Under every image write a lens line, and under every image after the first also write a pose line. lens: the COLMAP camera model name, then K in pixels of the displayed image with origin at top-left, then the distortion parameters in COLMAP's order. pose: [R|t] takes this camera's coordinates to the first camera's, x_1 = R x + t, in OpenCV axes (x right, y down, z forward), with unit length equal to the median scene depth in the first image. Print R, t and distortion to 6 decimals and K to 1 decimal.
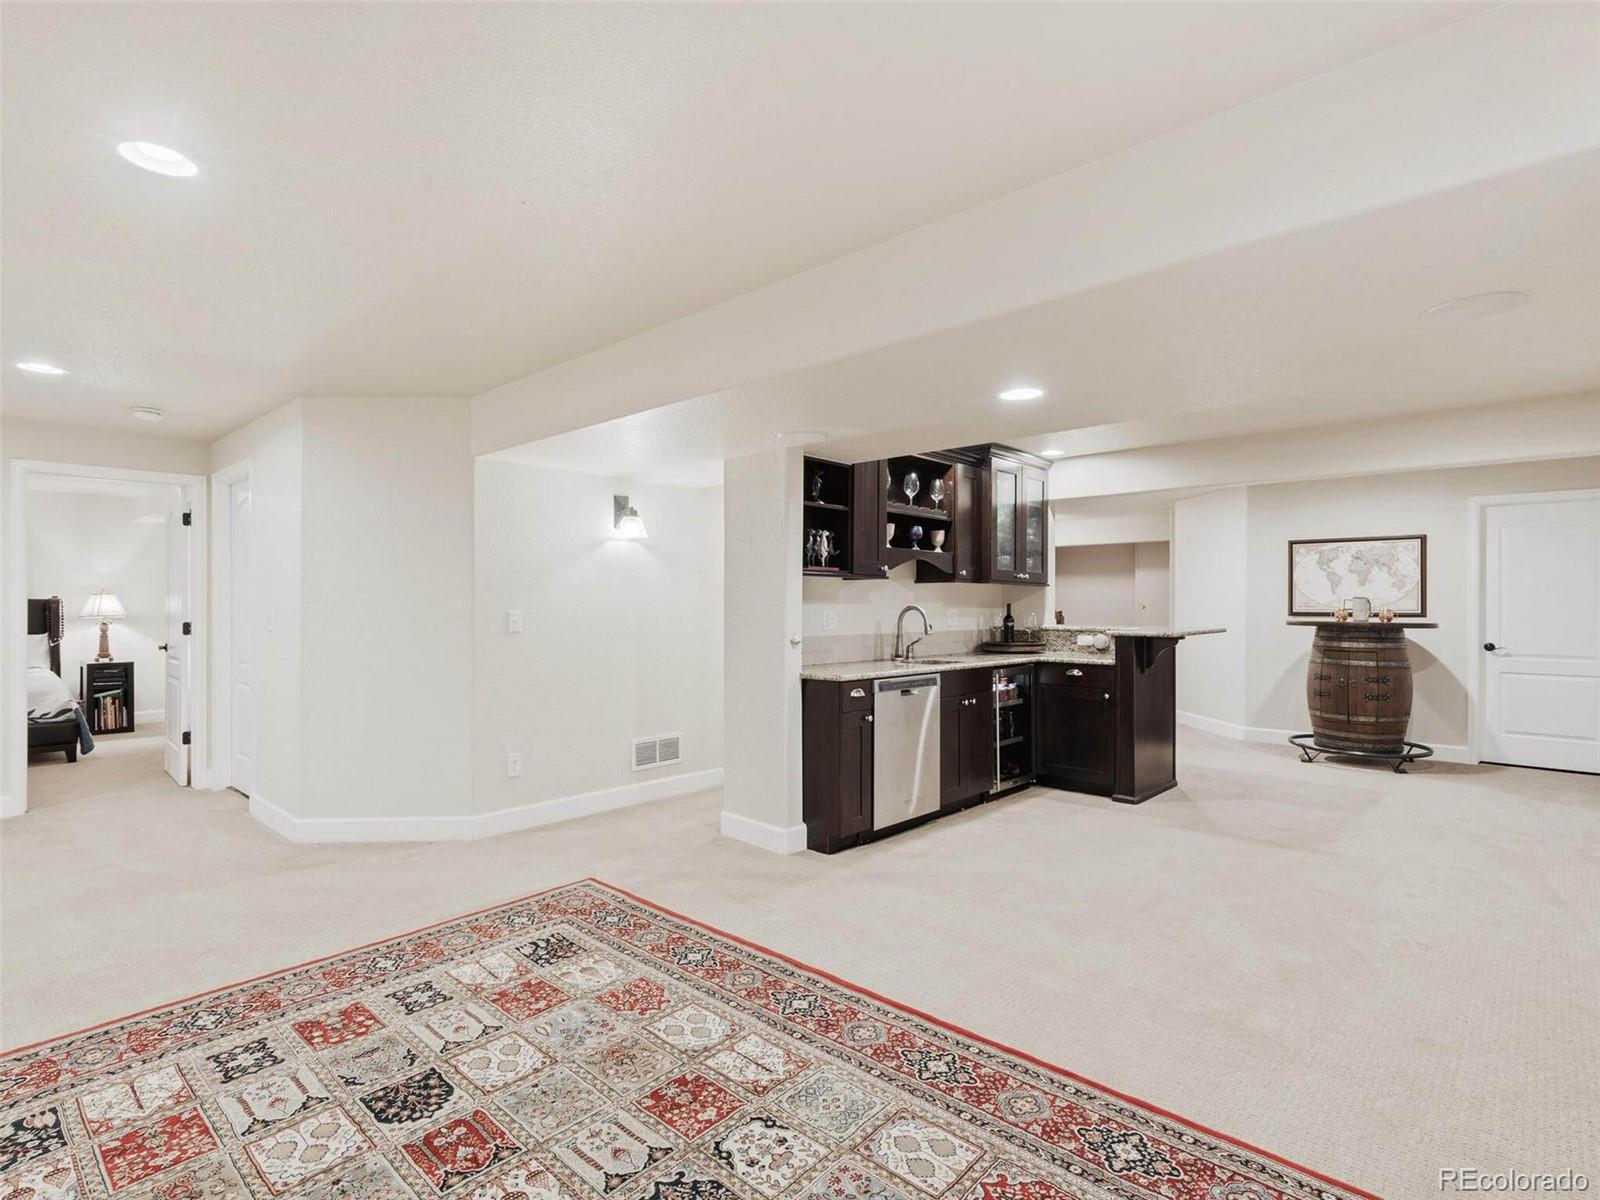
lens RADIAL K [[812.8, 0, 805.4], [0, 812.8, 603.7], [0, 0, 1]] dist [0.005320, -0.000775]
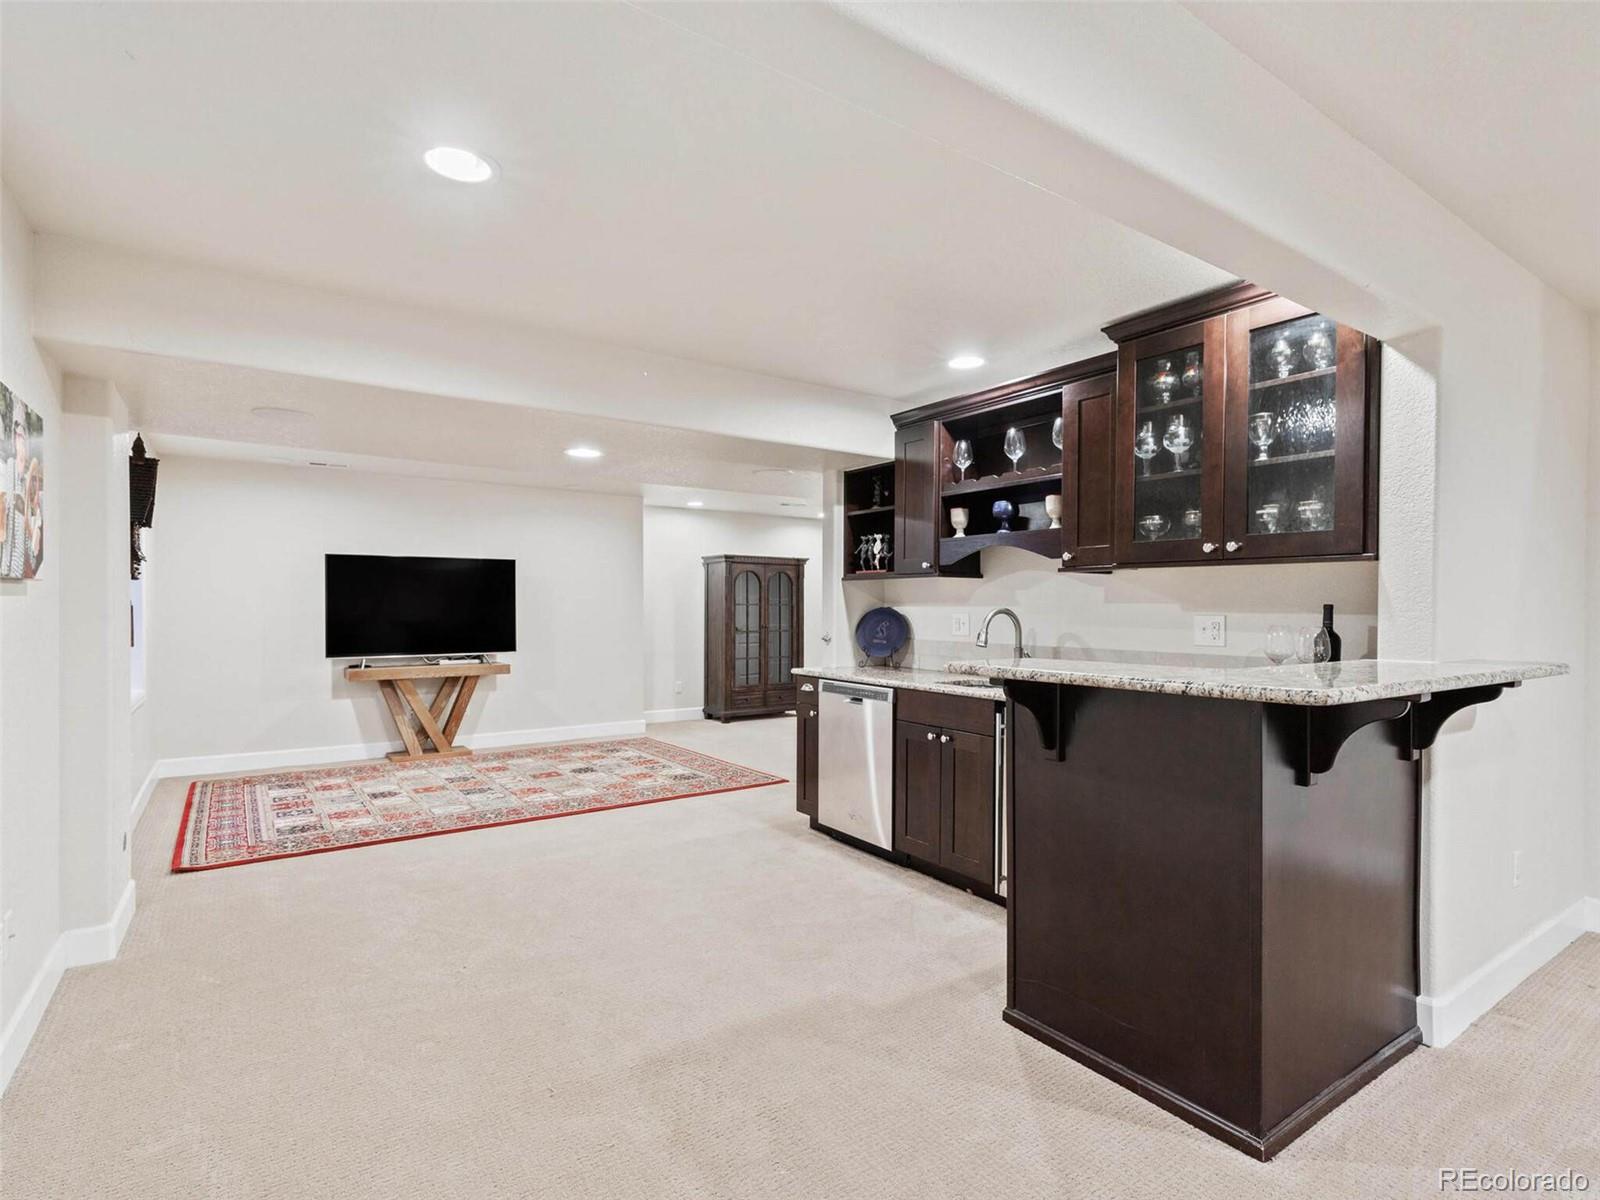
lens RADIAL K [[812.8, 0, 799.8], [0, 812.8, 608.5], [0, 0, 1]] dist [0.005320, -0.000775]
pose [[-0.229478, 0.002733, -0.973310, 0.917612], [-0.000293, 0.999996, 0.002877, 0.000526], [0.973314, 0.000946, -0.229476, 1.007705]]
